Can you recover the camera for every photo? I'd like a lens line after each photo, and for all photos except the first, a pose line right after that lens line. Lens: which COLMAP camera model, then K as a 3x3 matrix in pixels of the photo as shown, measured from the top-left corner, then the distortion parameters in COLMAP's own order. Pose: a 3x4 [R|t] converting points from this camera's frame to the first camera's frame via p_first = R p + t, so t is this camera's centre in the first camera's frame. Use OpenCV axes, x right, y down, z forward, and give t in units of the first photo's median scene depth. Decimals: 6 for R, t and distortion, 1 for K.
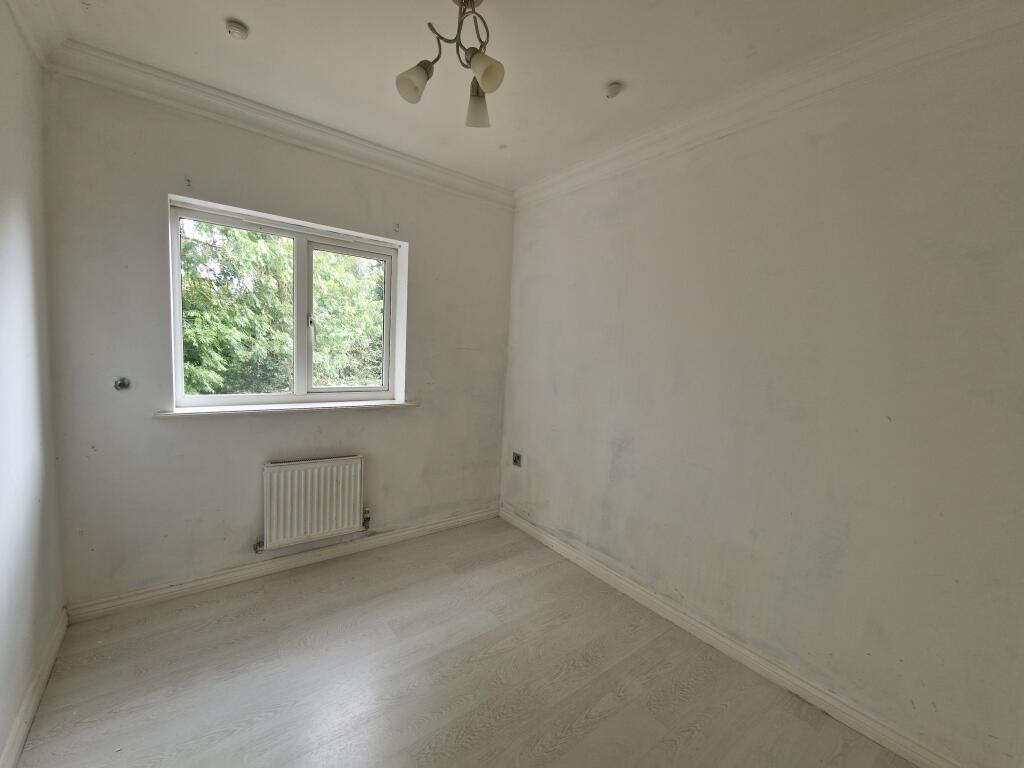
lens RADIAL K [[419.1, 0, 507.1], [0, 419.1, 383.6], [0, 0, 1]] dist [-0.007251, -0.000421]
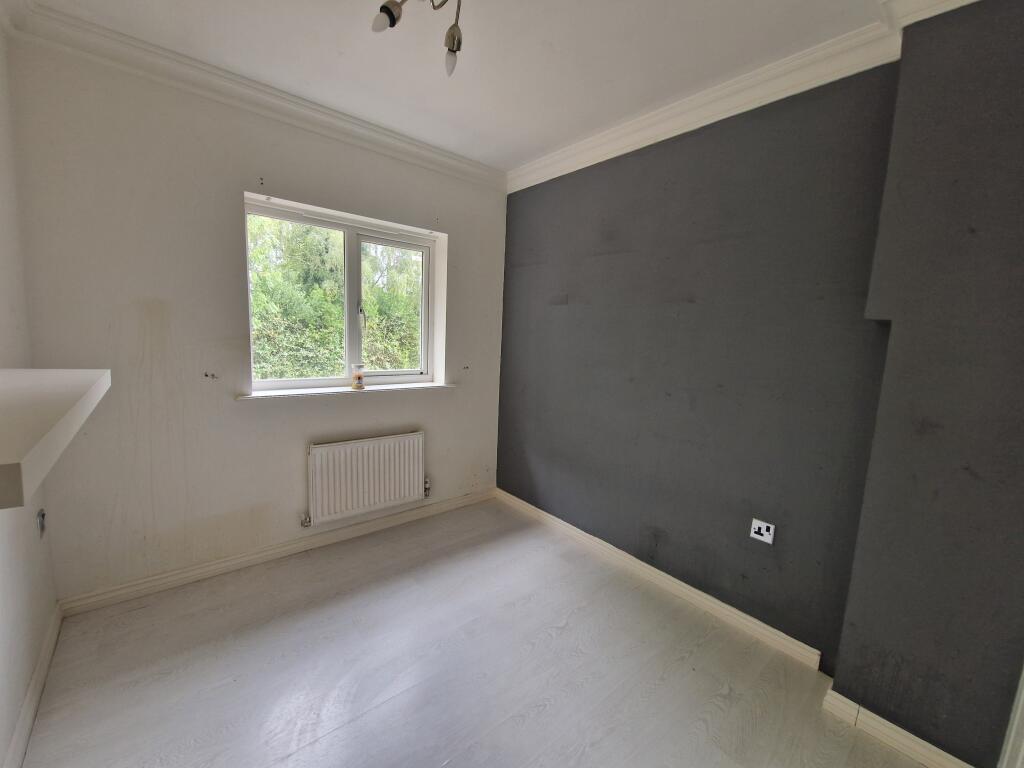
lens RADIAL K [[419.1, 0, 521.9], [0, 419.1, 381.1], [0, 0, 1]] dist [-0.007251, -0.000421]
pose [[0.998341, -0.014163, 0.055804, -0.110862], [0.012181, 0.999288, 0.035699, 0.000857], [-0.056270, -0.034960, 0.997803, -0.085570]]
